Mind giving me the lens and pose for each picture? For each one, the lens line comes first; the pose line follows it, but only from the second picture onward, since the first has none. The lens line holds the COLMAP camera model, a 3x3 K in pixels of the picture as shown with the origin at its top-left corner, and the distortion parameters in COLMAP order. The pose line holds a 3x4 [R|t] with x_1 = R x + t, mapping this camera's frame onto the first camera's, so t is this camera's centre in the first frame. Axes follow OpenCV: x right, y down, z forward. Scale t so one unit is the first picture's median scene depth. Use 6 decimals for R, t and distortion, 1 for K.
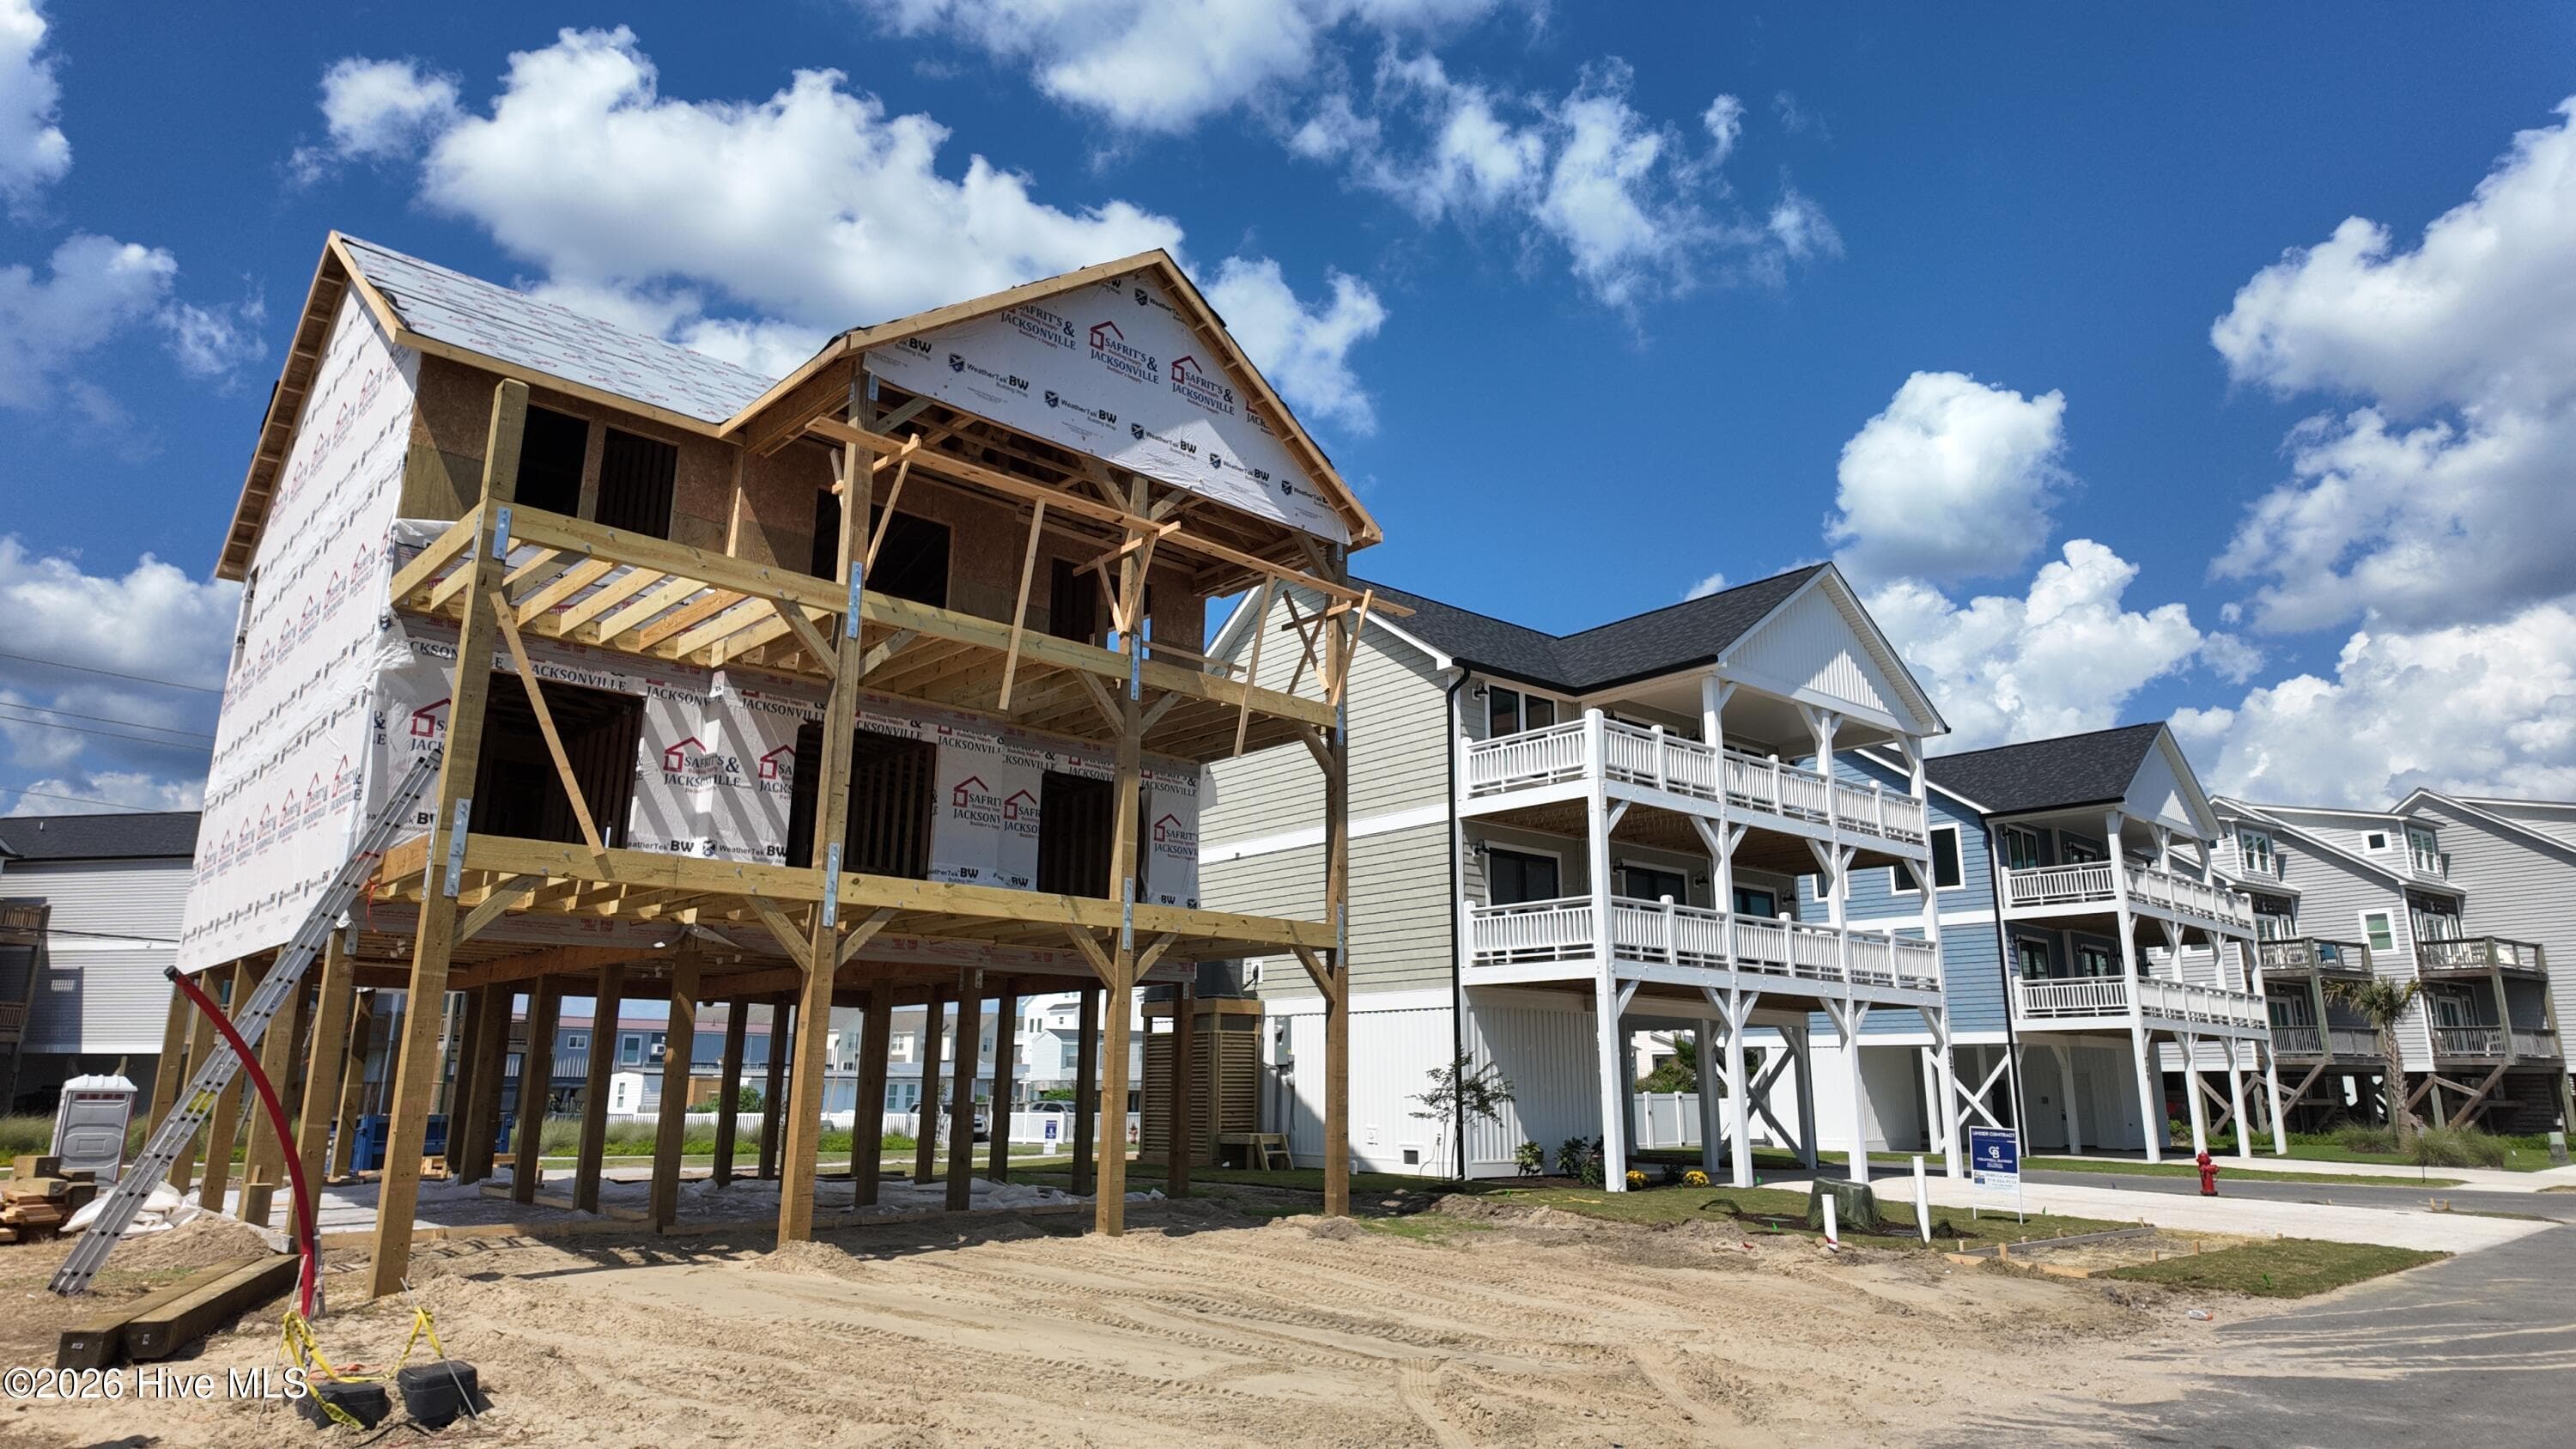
lens RADIAL K [[1479.4, 0, 1310.1], [0, 1479.4, 727.5], [0, 0, 1]] dist [-0.015685, -0.011879]
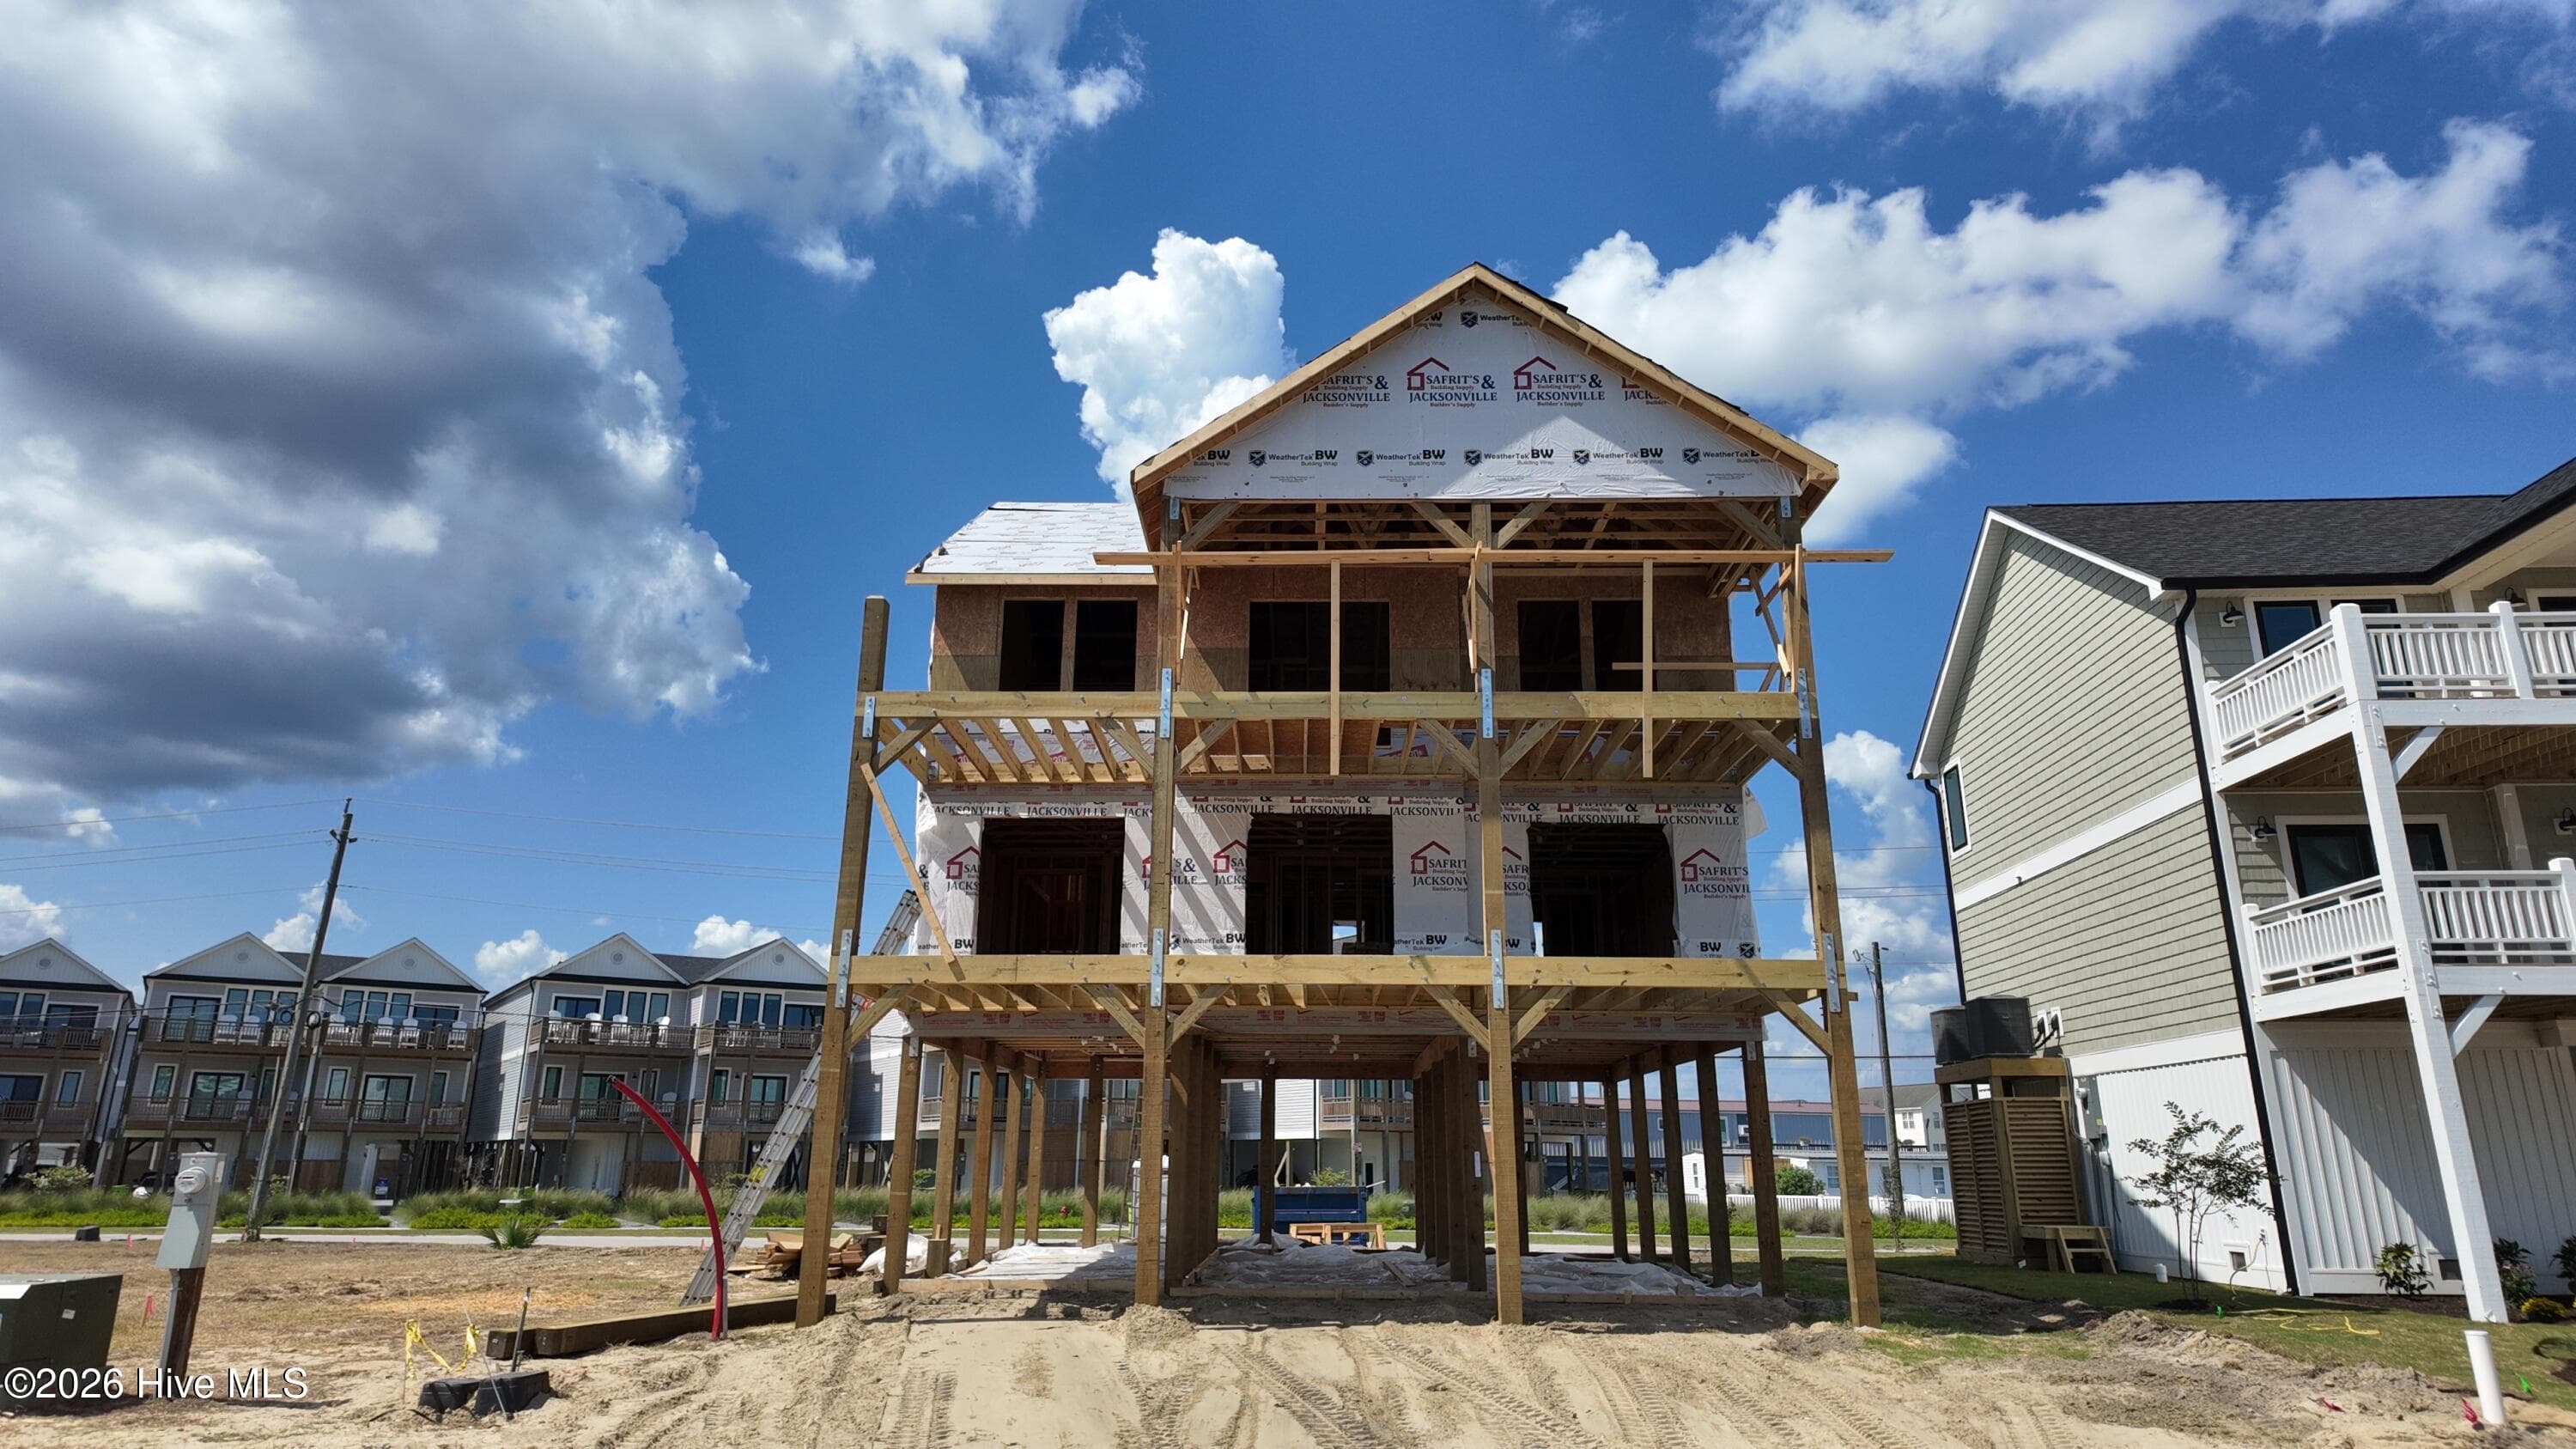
lens RADIAL K [[1479.4, 0, 1296.0], [0, 1479.4, 718.7], [0, 0, 1]] dist [-0.015685, -0.011879]
pose [[0.691186, -0.200647, -0.694264, 0.362735], [0.159490, 0.979349, -0.124255, 0.053380], [0.704858, -0.024845, 0.708913, 0.207732]]
